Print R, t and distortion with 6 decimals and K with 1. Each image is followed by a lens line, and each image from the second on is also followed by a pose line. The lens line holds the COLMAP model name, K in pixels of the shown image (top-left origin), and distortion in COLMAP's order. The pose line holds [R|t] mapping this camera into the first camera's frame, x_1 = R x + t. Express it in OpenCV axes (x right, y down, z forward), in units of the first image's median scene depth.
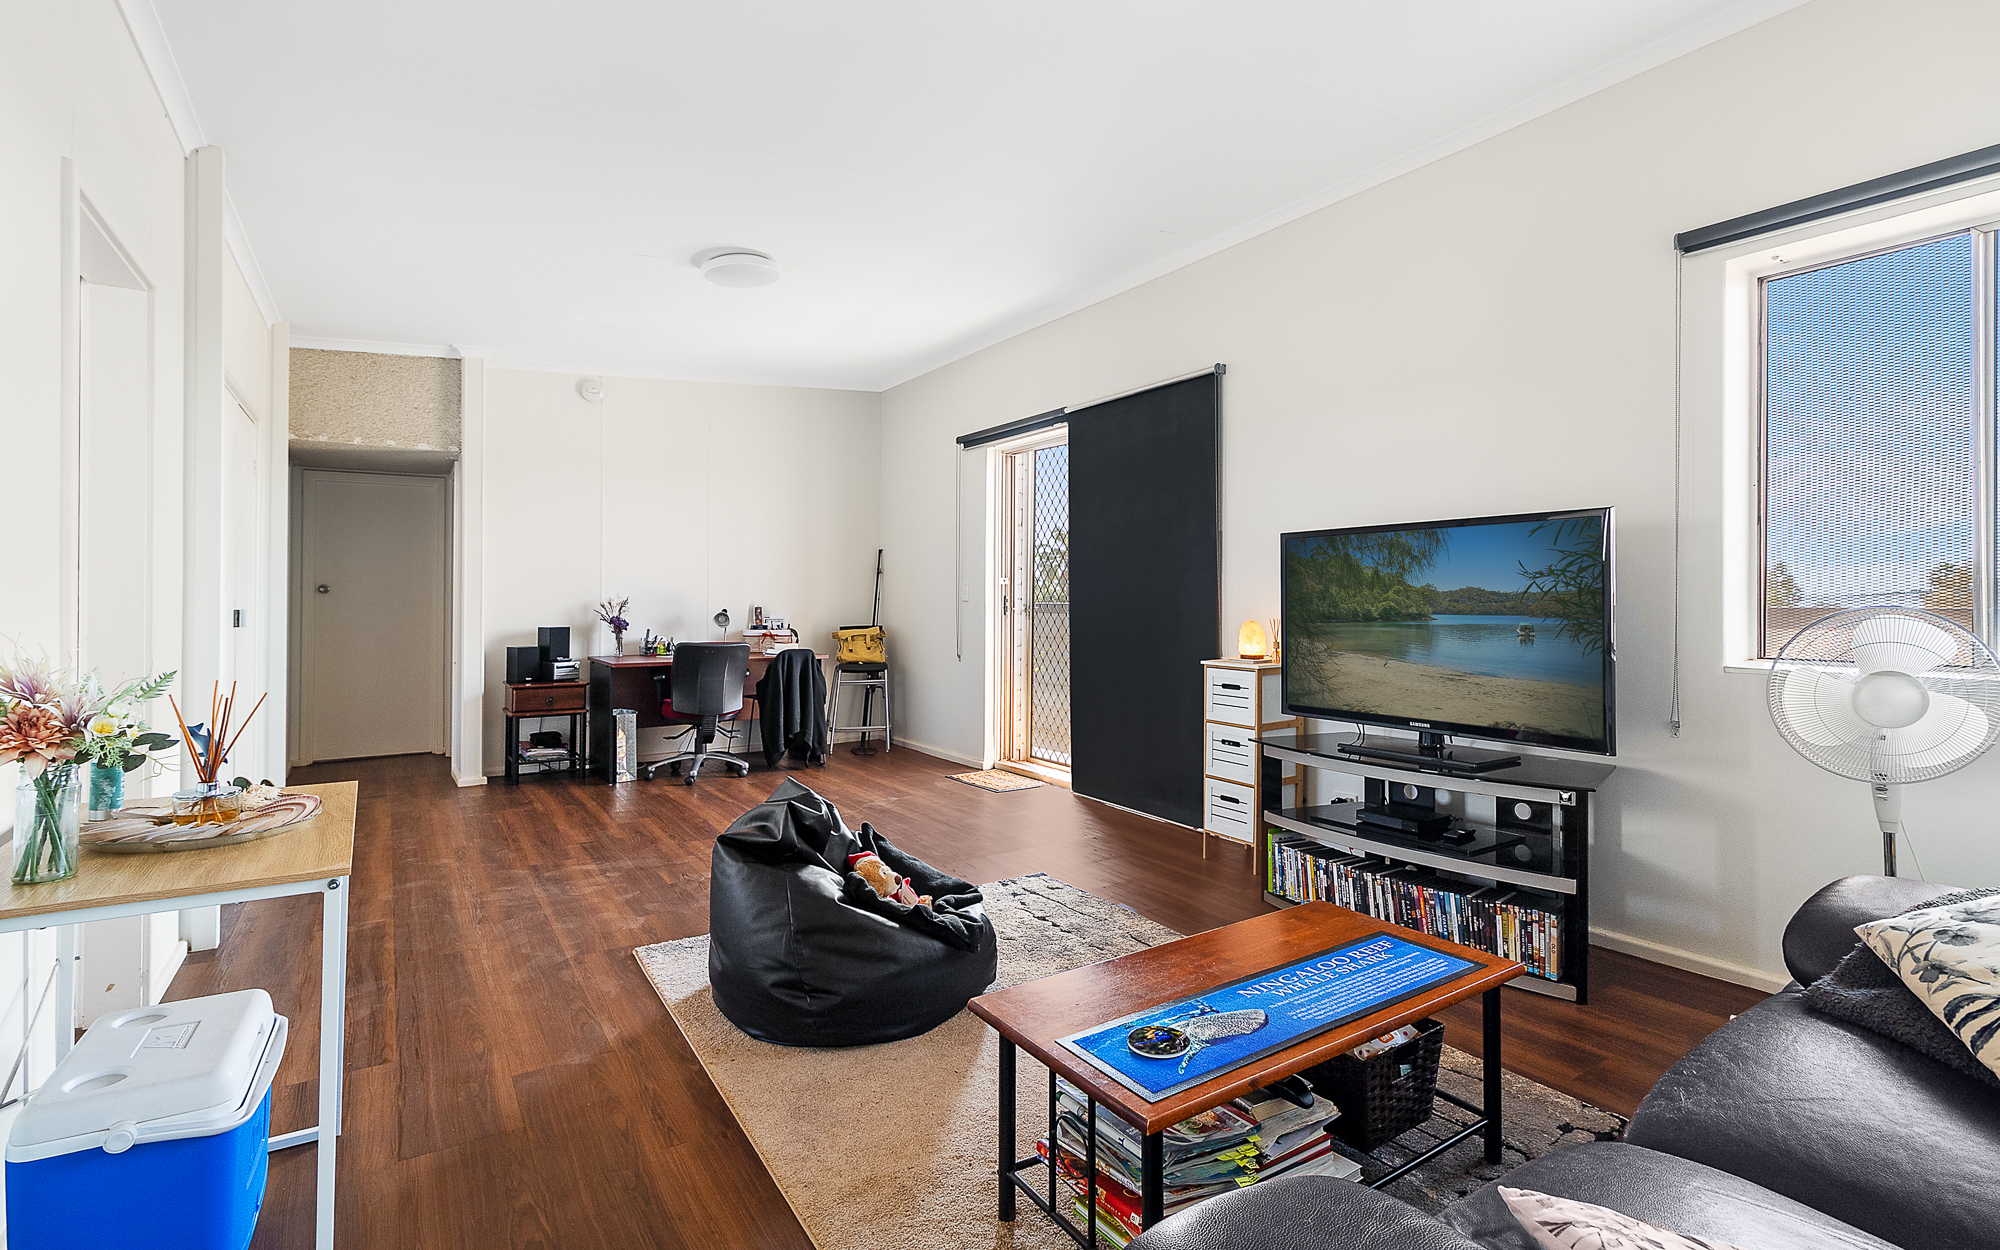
lens RADIAL K [[948.1, 0, 1007.1], [0, 948.1, 594.4], [0, 0, 1]] dist [0.002510, 0.000141]
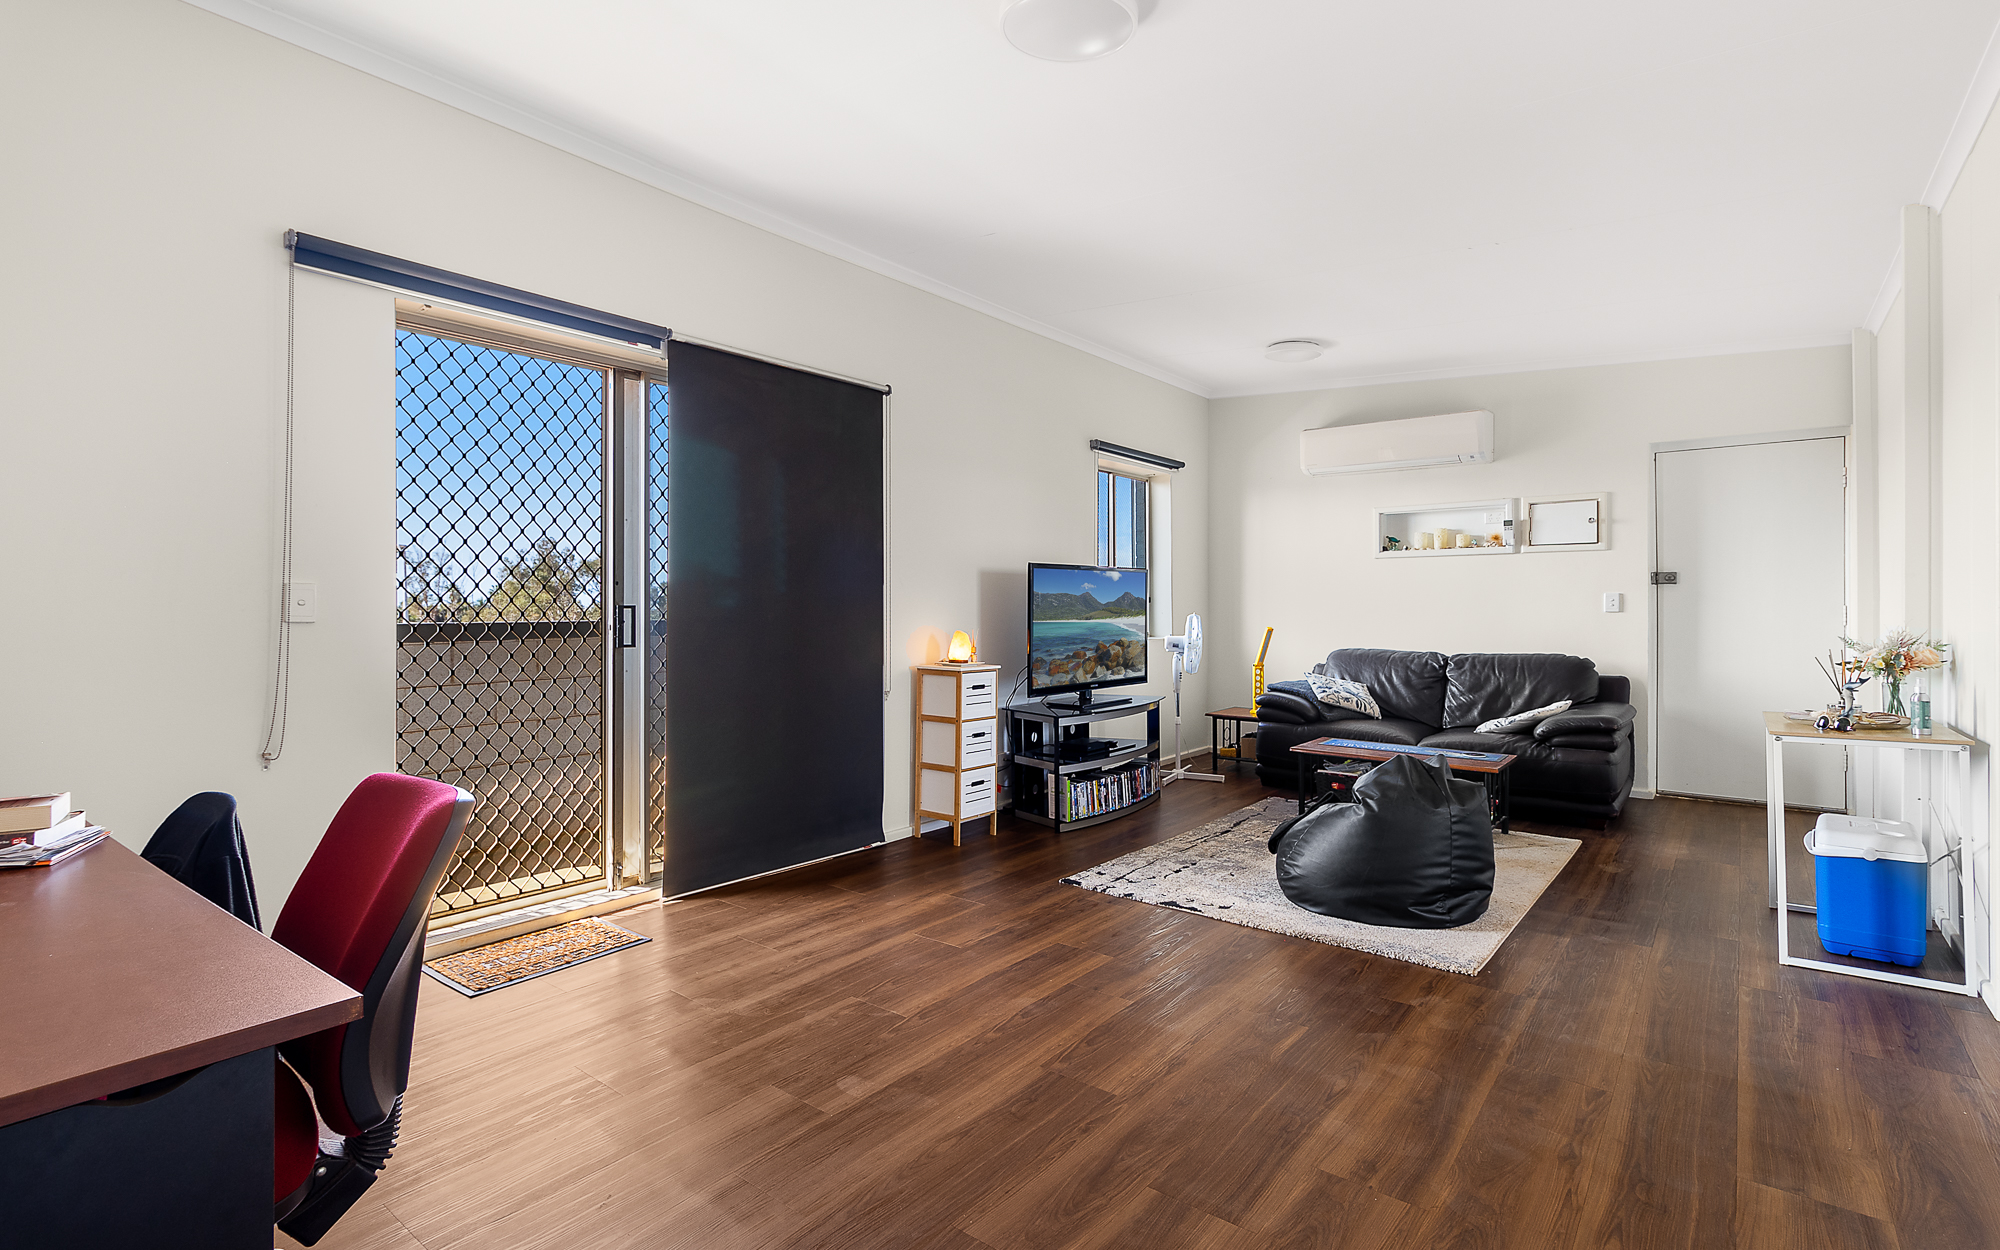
lens RADIAL K [[948.1, 0, 1007.1], [0, 948.1, 594.4], [0, 0, 1]] dist [0.002510, 0.000141]
pose [[-0.324466, 0.014869, 0.945780, -1.074546], [-0.000326, 0.999875, -0.015831, 0.002771], [-0.945897, -0.005444, -0.324421, 1.636792]]
